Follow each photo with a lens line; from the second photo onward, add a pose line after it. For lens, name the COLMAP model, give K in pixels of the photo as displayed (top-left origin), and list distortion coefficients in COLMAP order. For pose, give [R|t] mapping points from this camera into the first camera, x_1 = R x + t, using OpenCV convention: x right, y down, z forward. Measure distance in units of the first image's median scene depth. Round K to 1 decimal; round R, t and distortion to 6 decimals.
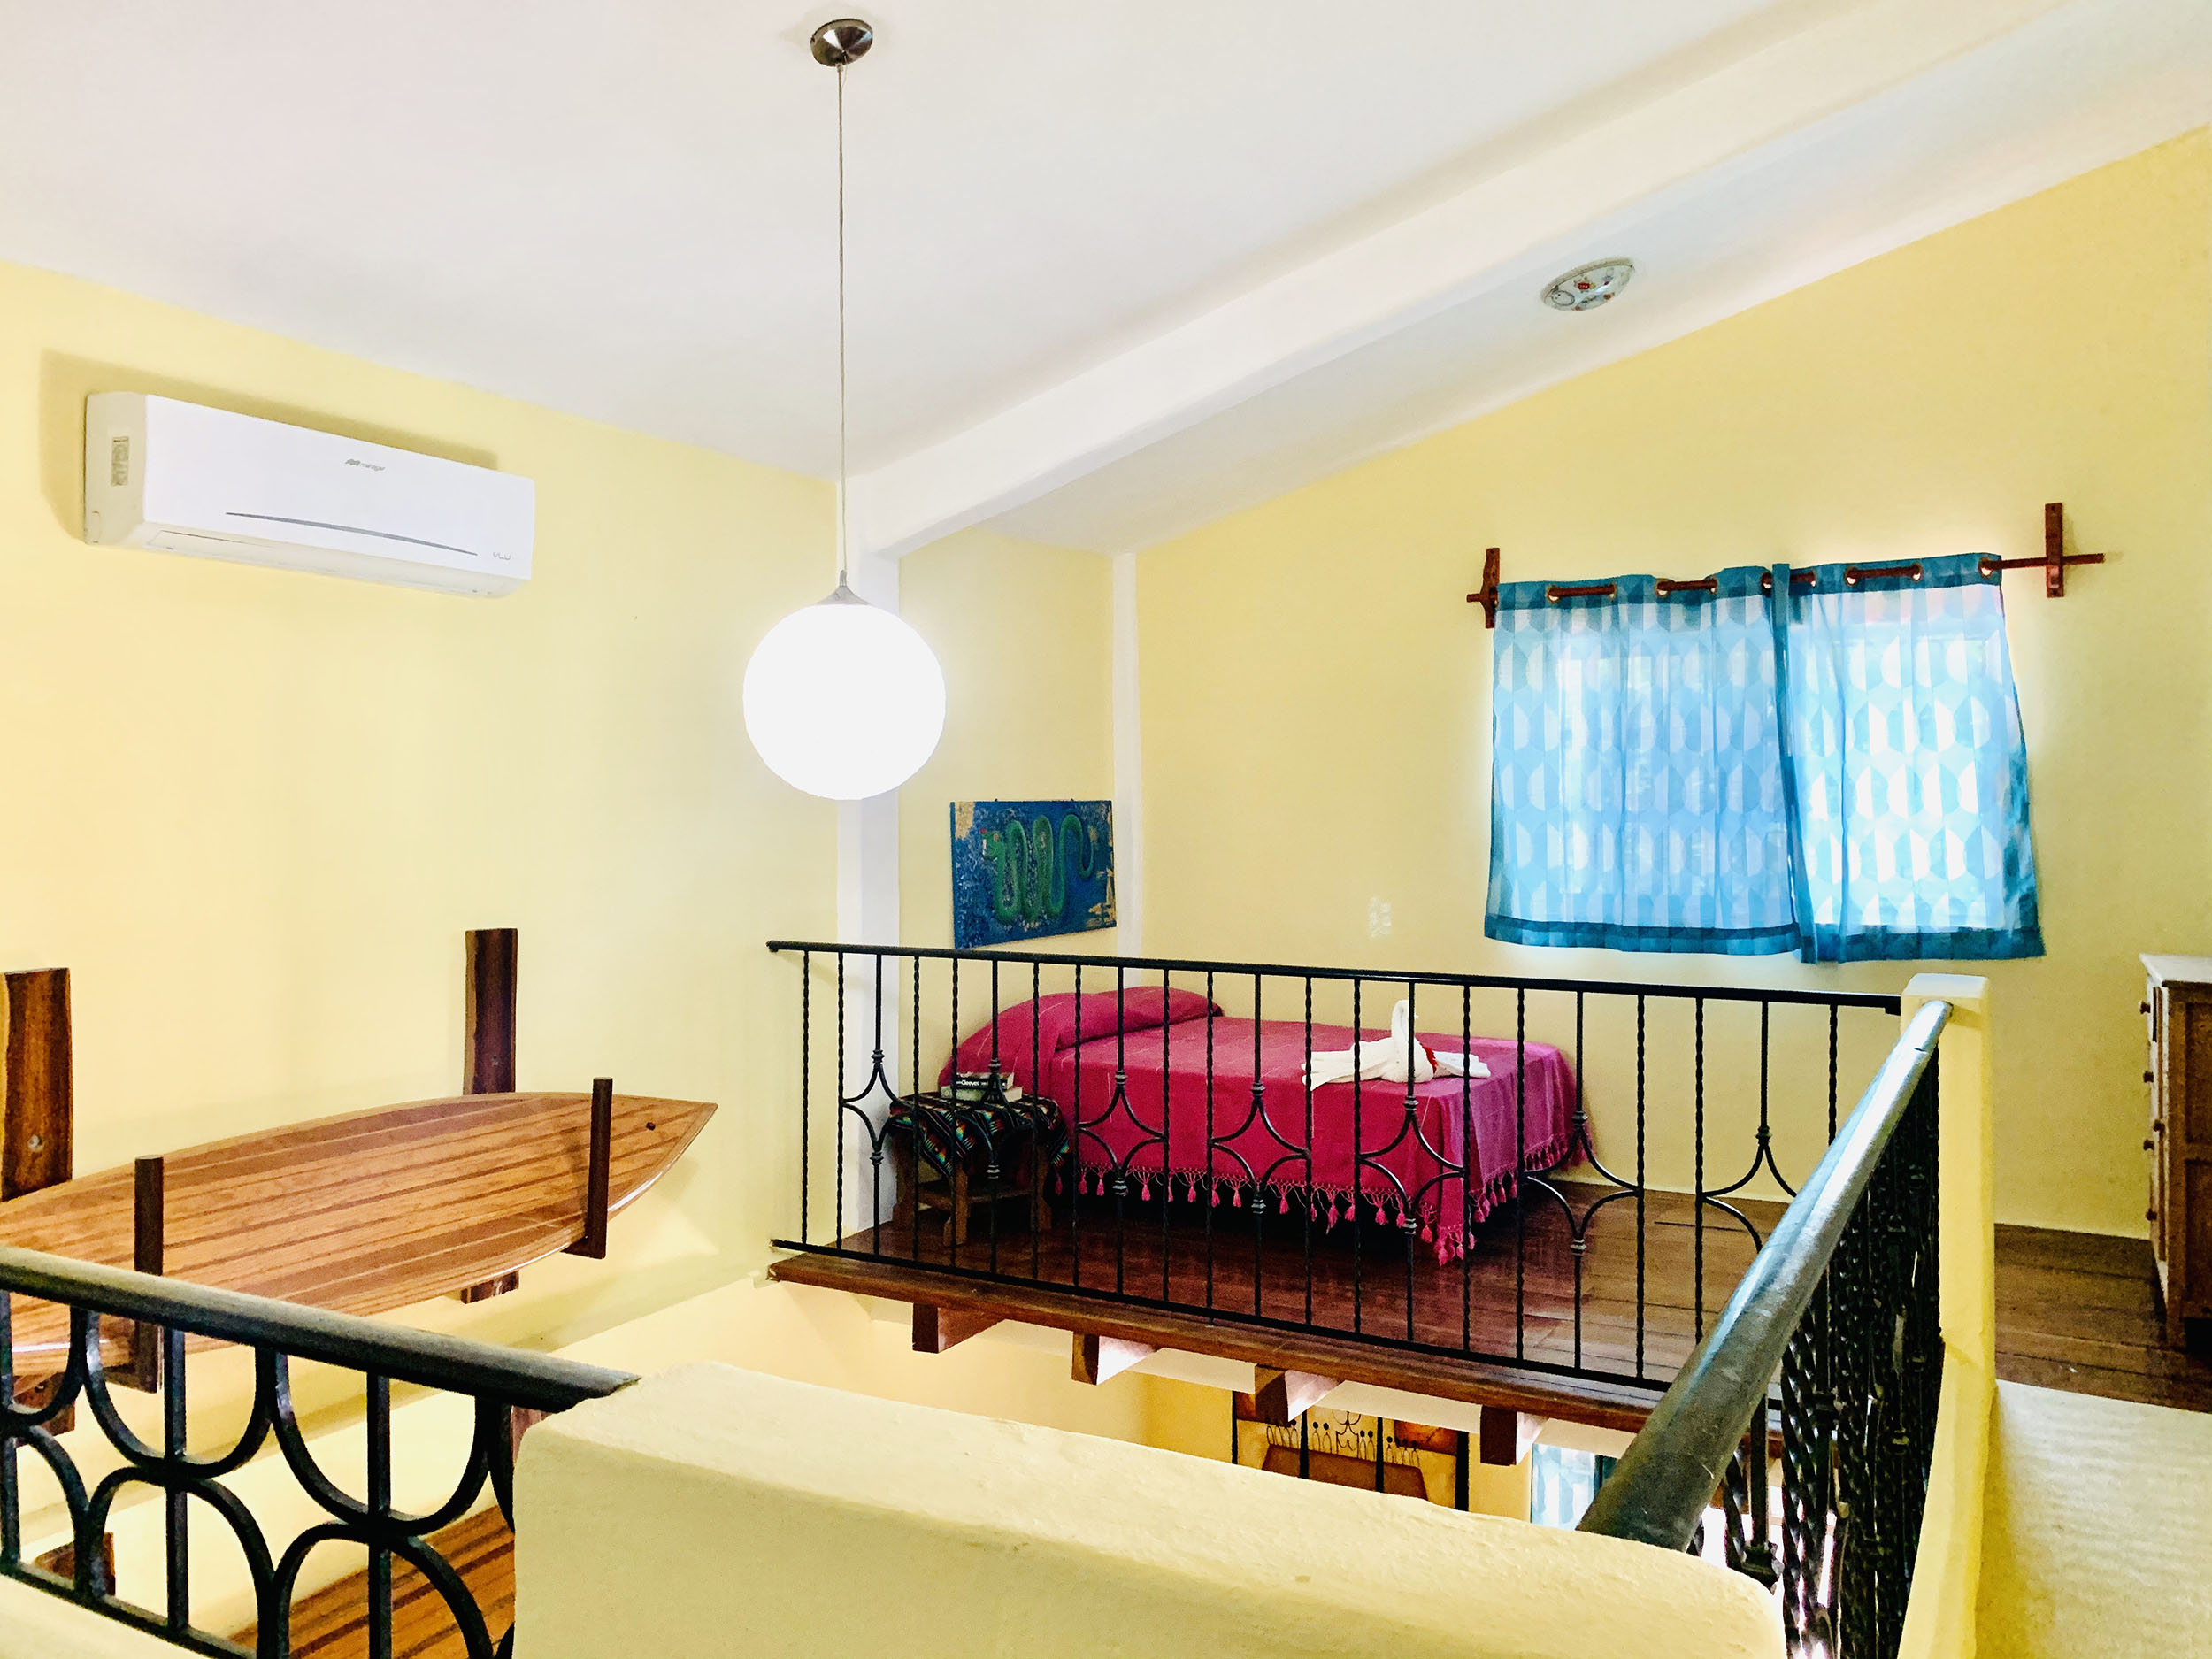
lens RADIAL K [[1689.8, 0, 1102.3], [0, 1689.8, 808.5], [0, 0, 1]] dist [0.018008, -0.001669]
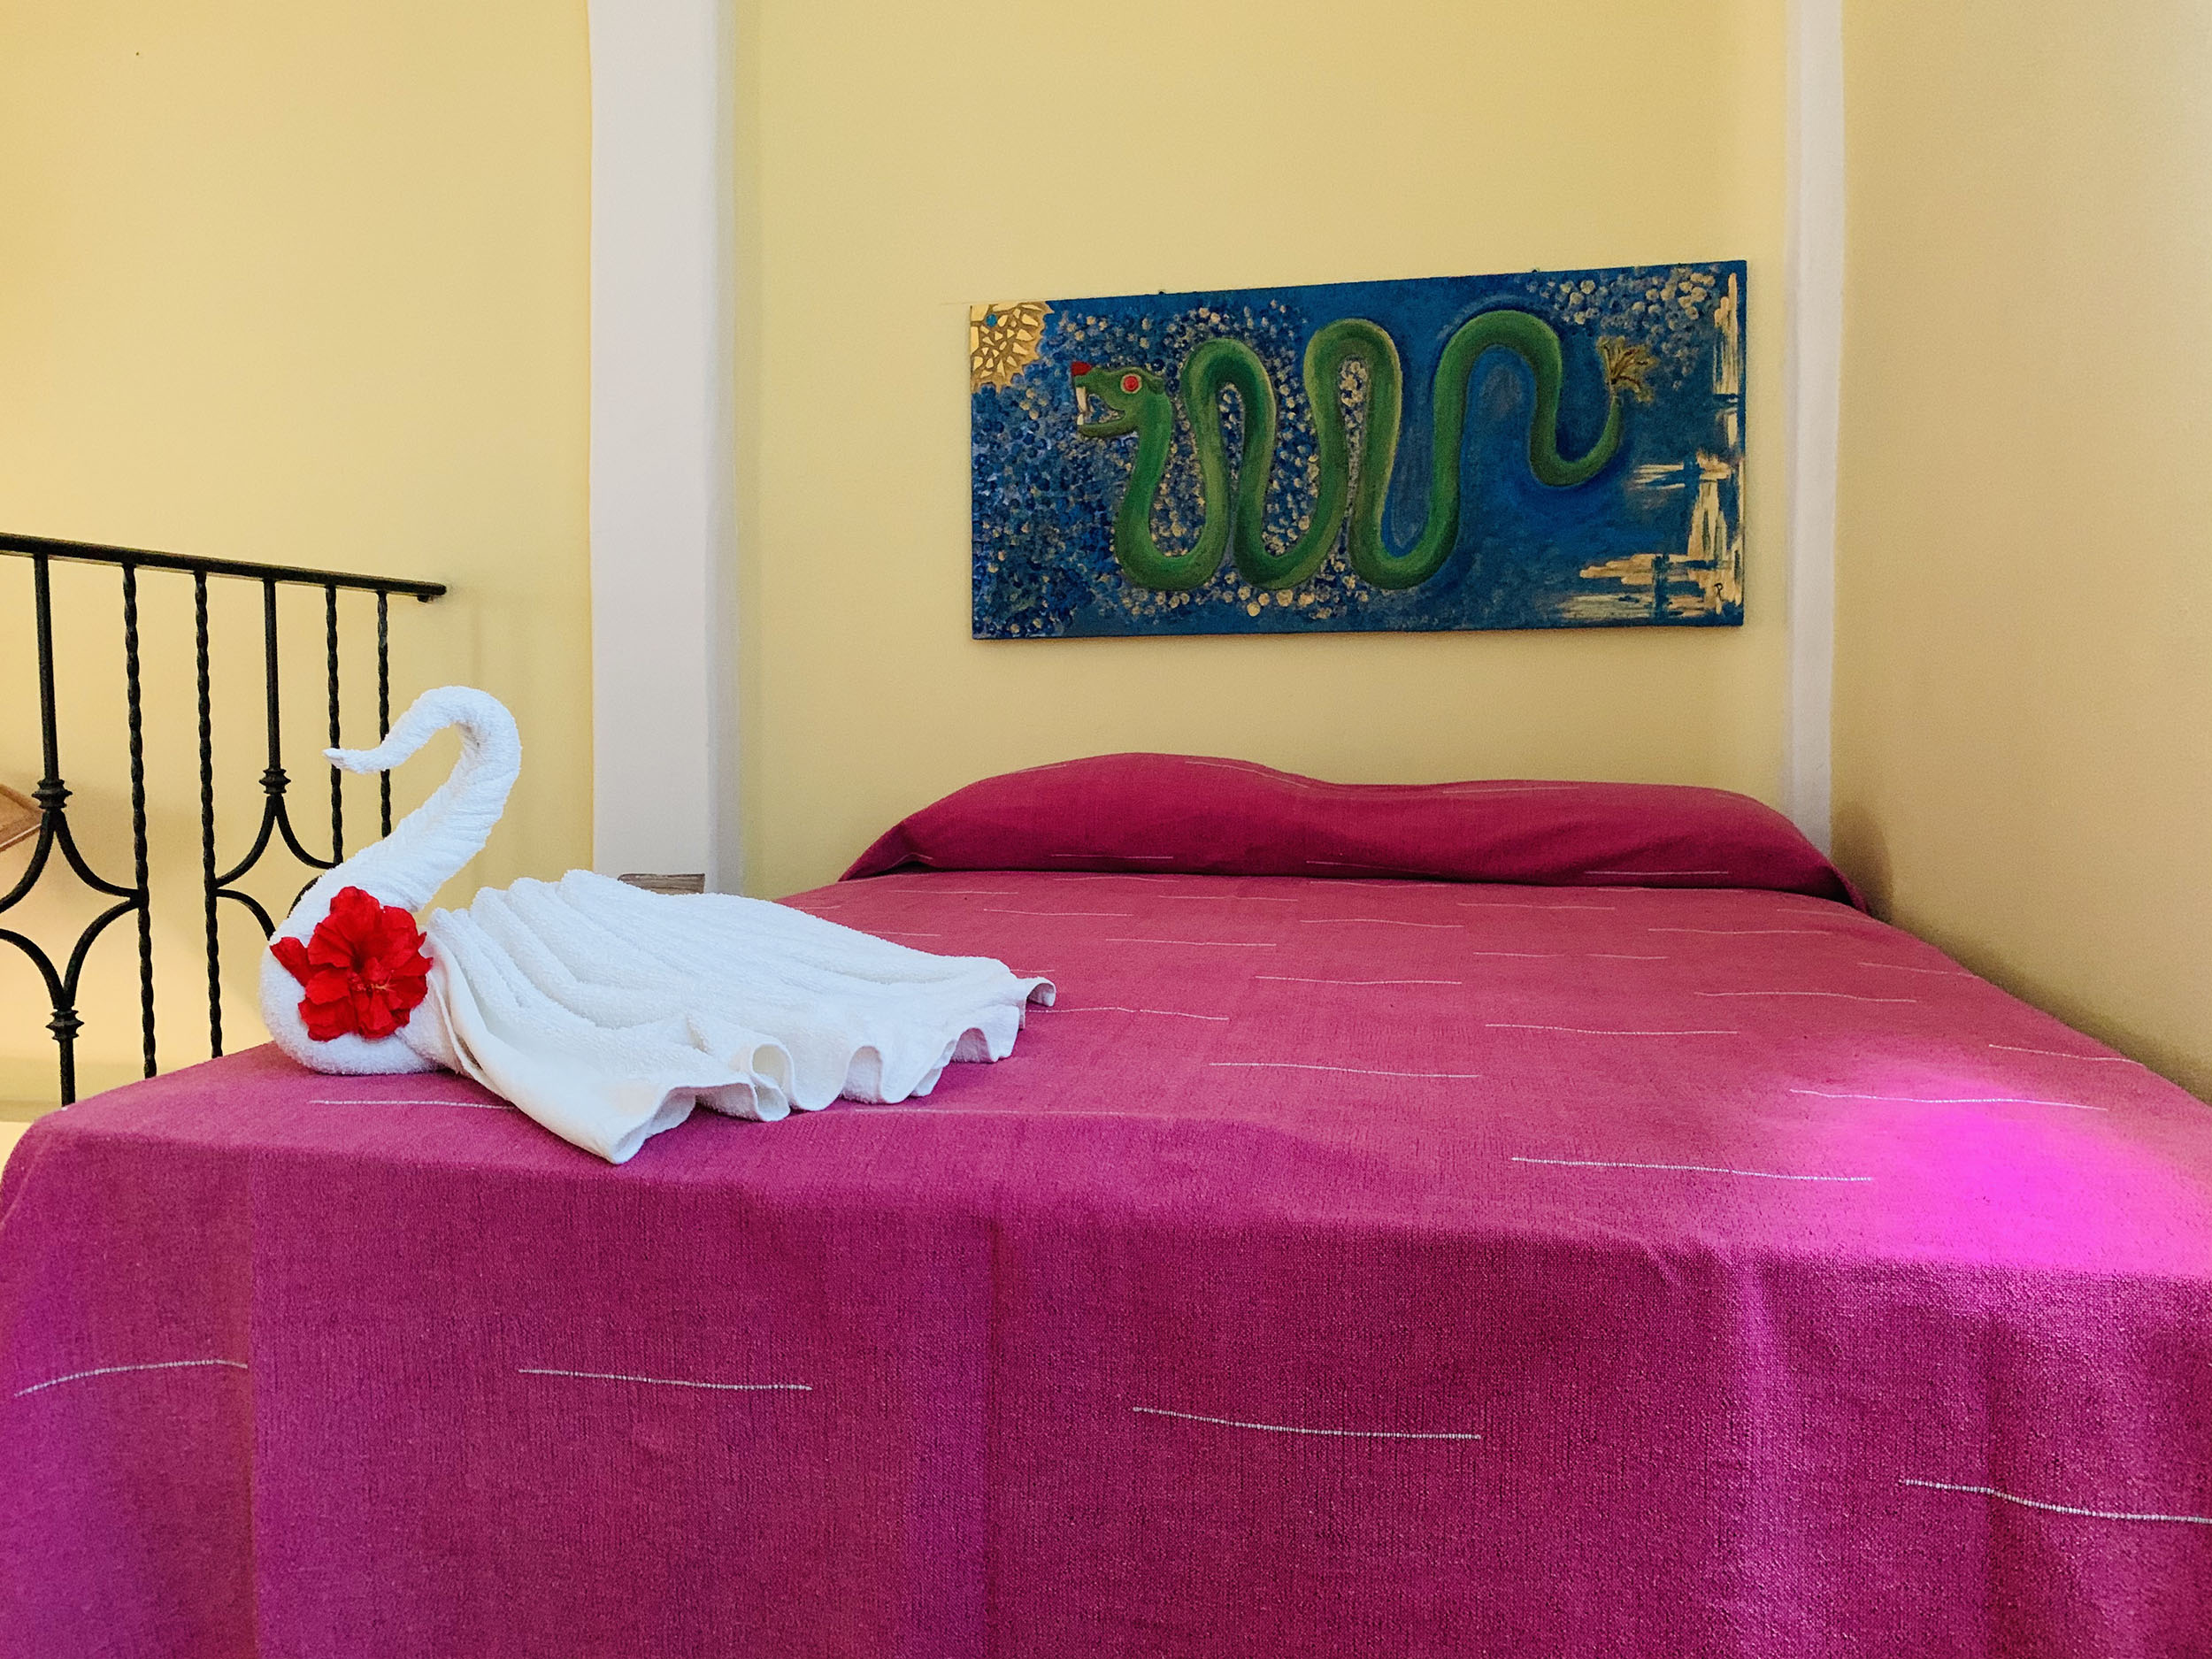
lens RADIAL K [[1689.8, 0, 1106.5], [0, 1689.8, 827.6], [0, 0, 1]] dist [0.018008, -0.001669]
pose [[0.297035, 0.057147, -0.953155, 0.337085], [-0.004530, 0.998281, 0.058441, 0.101516], [0.954856, -0.013041, 0.296783, 0.853635]]
